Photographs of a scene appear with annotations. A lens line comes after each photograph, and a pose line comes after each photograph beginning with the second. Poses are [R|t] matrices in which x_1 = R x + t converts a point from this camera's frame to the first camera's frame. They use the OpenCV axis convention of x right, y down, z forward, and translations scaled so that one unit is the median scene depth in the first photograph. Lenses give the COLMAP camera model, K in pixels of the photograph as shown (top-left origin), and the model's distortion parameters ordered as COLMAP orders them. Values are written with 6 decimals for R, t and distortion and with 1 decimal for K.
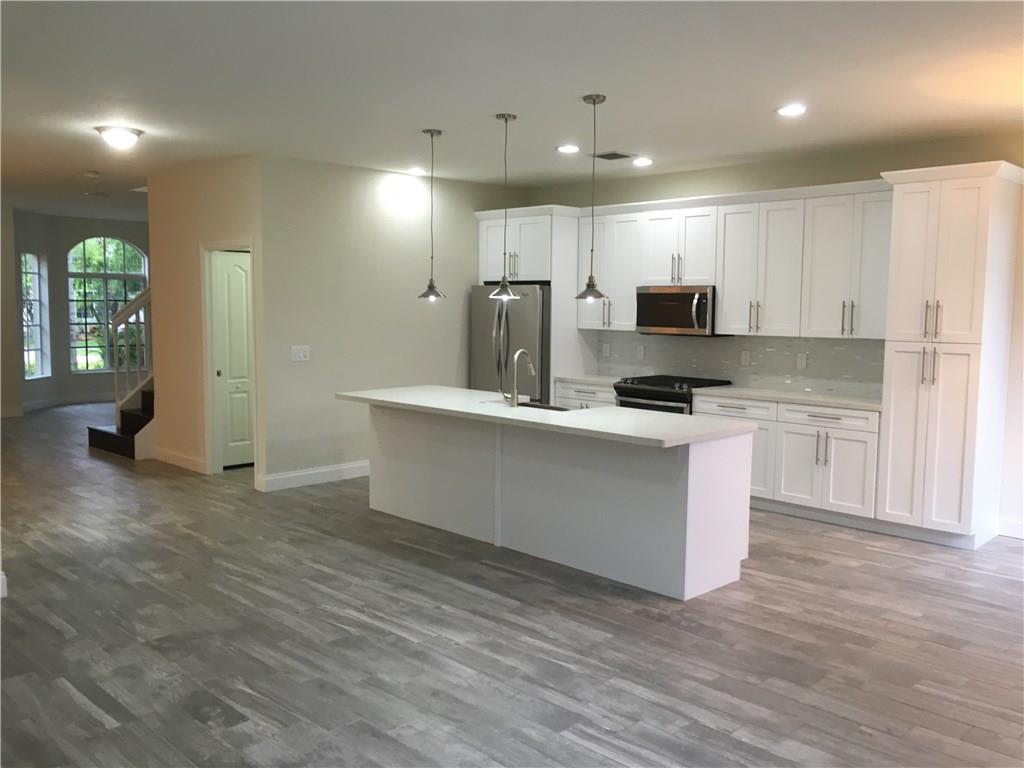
lens RADIAL K [[872.9, 0, 512.0], [0, 872.9, 384.0], [0, 0, 1]] dist [0.087956, -0.117099]
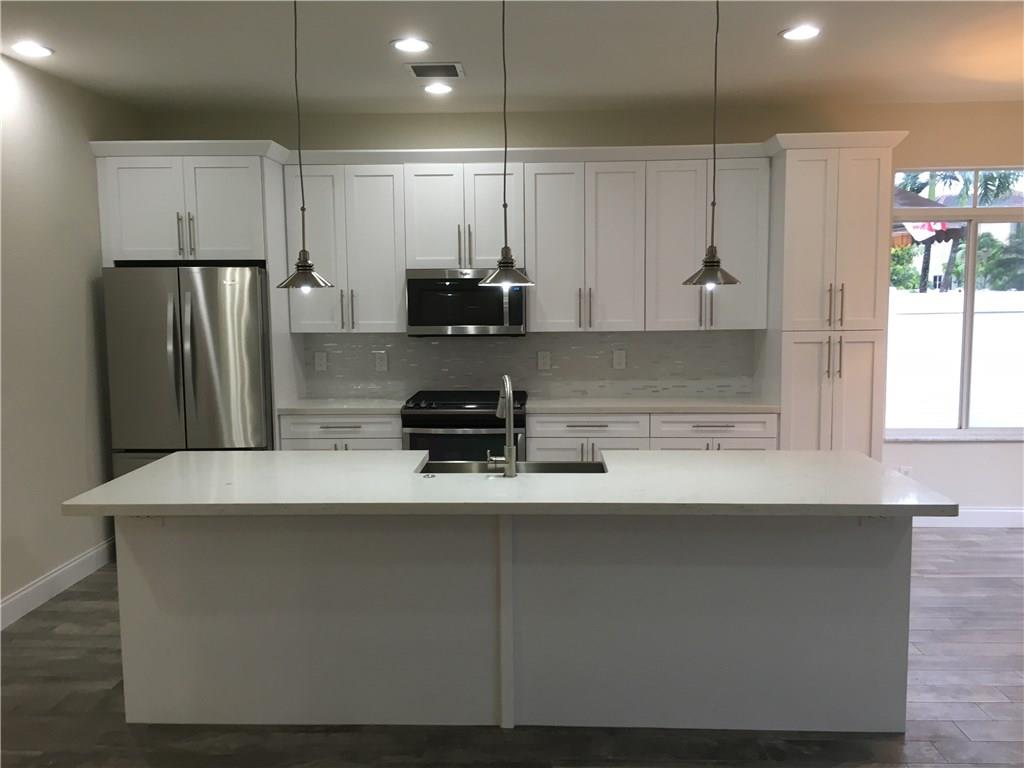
lens RADIAL K [[872.9, 0, 512.0], [0, 872.9, 384.0], [0, 0, 1]] dist [0.087956, -0.117099]
pose [[0.731588, -0.088282, 0.676007, -0.428861], [0.079446, 0.995864, 0.044075, -0.067398], [-0.677102, 0.021461, 0.735576, 0.652674]]
